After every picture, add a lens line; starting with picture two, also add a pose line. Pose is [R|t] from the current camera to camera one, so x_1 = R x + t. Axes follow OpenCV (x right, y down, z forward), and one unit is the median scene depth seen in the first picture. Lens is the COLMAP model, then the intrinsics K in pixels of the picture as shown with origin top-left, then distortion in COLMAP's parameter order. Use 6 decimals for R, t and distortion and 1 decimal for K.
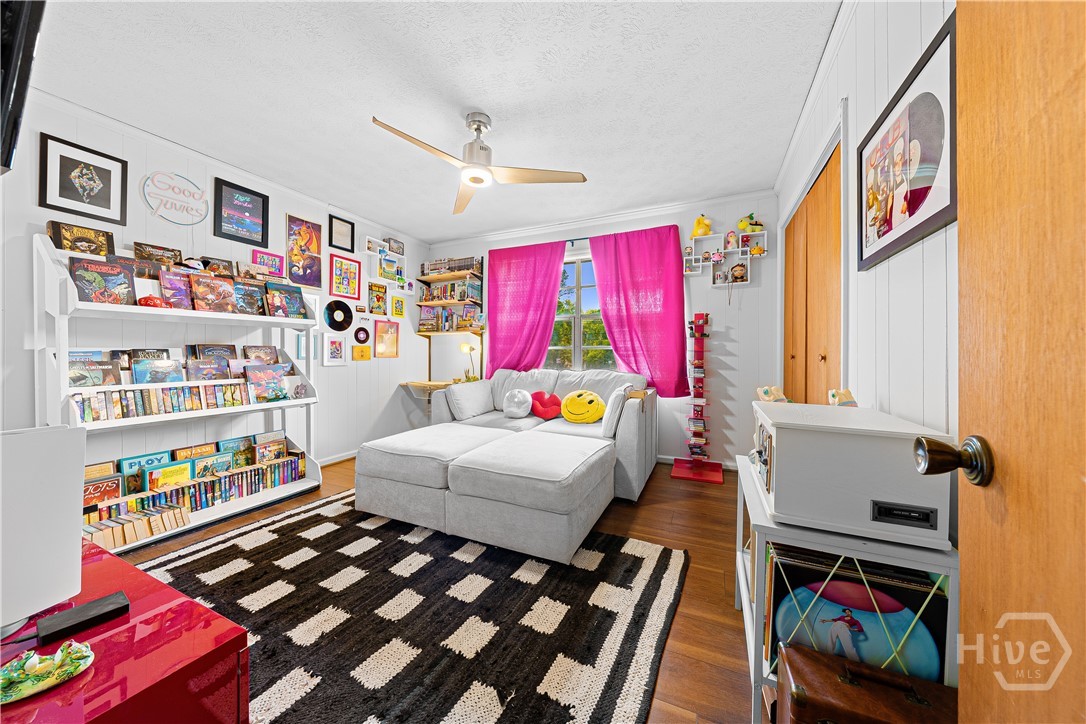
lens RADIAL K [[365.5, 0, 541.7], [0, 365.5, 359.5], [0, 0, 1]] dist [-0.000420, -0.000081]
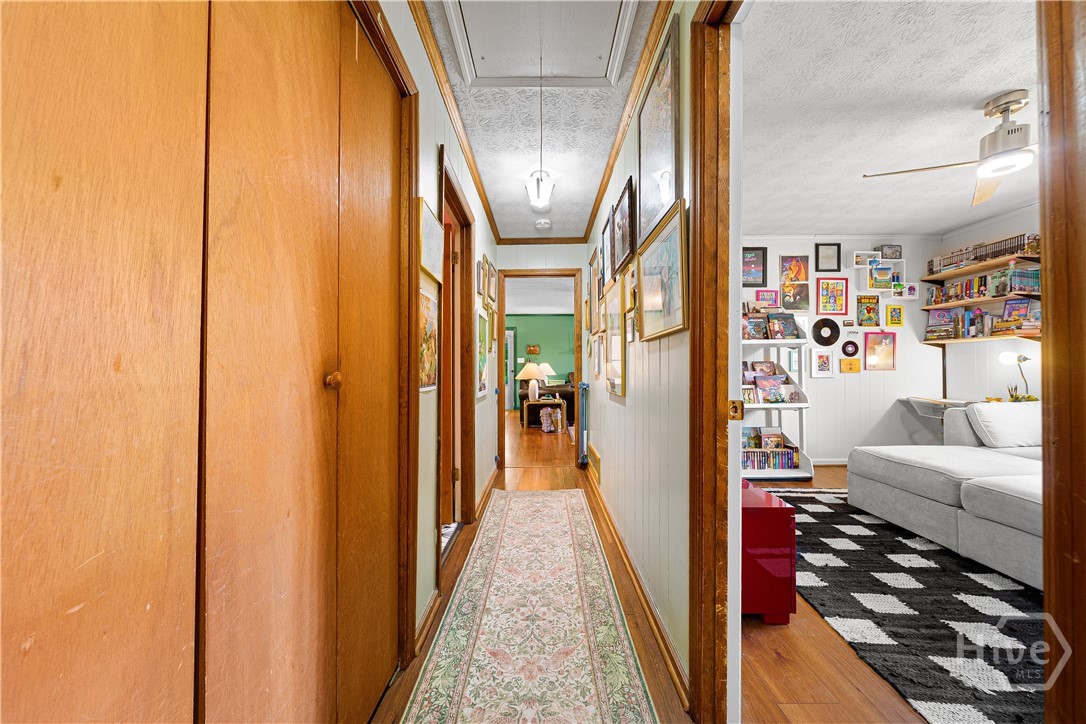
lens RADIAL K [[375.1, 0, 543.0], [0, 375.1, 362.0], [0, 0, 1]] dist [0.000456, -0.000019]
pose [[0.422818, -0.018180, -0.906032, 0.132365], [-0.004459, 0.999745, -0.022142, -0.000960], [0.906204, 0.013402, 0.422629, -0.306871]]
